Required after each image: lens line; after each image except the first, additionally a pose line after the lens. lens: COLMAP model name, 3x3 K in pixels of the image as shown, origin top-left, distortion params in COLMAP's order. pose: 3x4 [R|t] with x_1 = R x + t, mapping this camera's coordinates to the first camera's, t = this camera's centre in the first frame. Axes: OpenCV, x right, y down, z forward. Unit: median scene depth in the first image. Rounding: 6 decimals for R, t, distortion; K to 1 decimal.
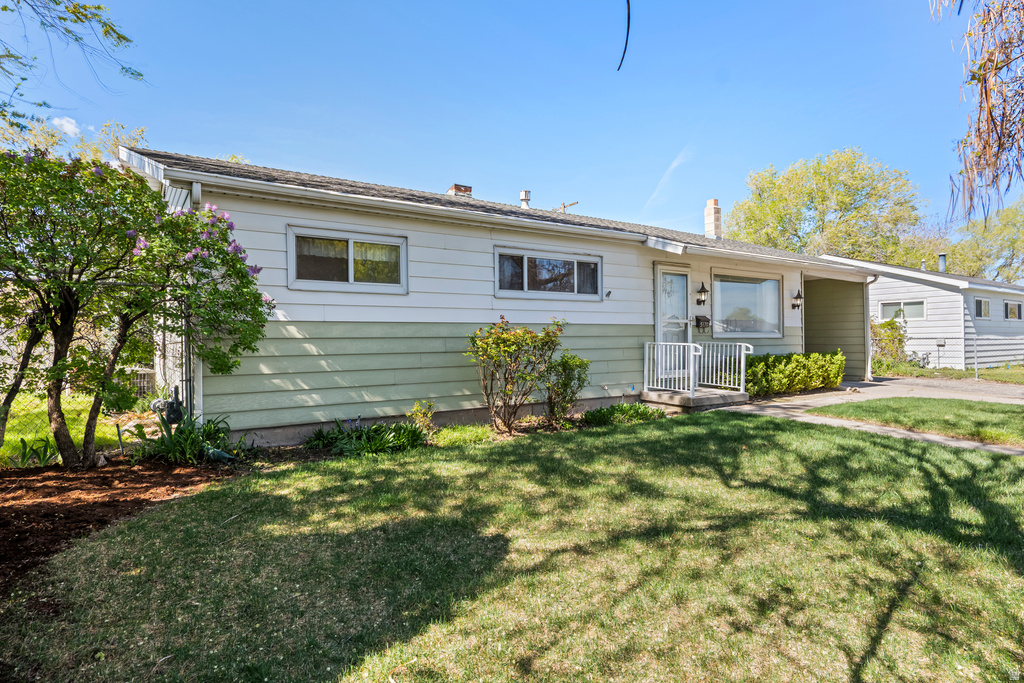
lens RADIAL K [[569.9, 0, 513.6], [0, 569.9, 349.7], [0, 0, 1]] dist [0.004015, 0.000532]
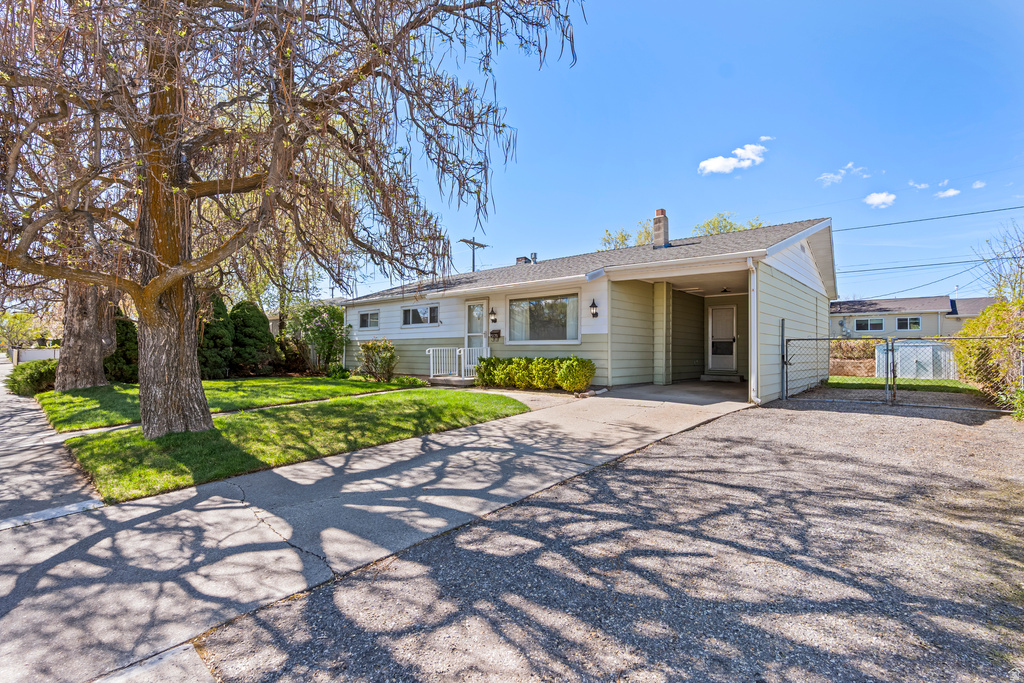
lens RADIAL K [[474.2, 0, 514.4], [0, 474.2, 343.7], [0, 0, 1]] dist [-0.025296, 0.006464]
pose [[0.240817, 0.001474, -0.970569, 1.774353], [-0.010323, 0.999946, -0.001043, -0.025896], [0.970516, 0.010271, 0.240820, 0.856082]]
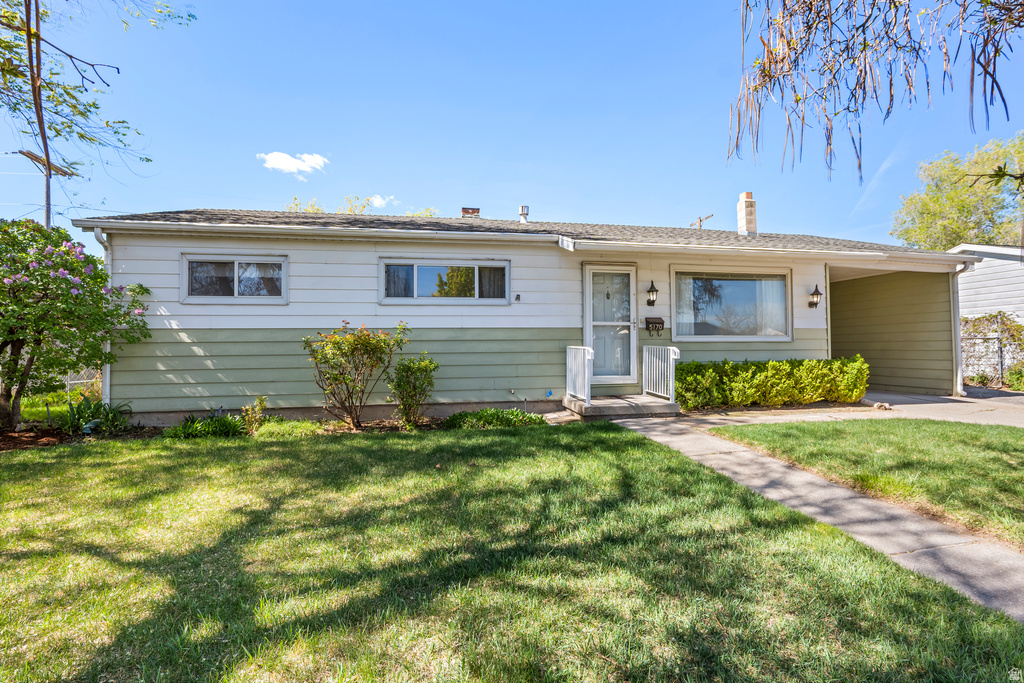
lens RADIAL K [[474.2, 0, 512.0], [0, 474.2, 347.1], [0, 0, 1]] dist [-0.025296, 0.006464]
pose [[0.914536, 0.000397, -0.404504, 0.492173], [-0.006311, 0.999892, -0.013287, -0.000173], [0.404455, 0.014704, 0.914440, 0.240614]]
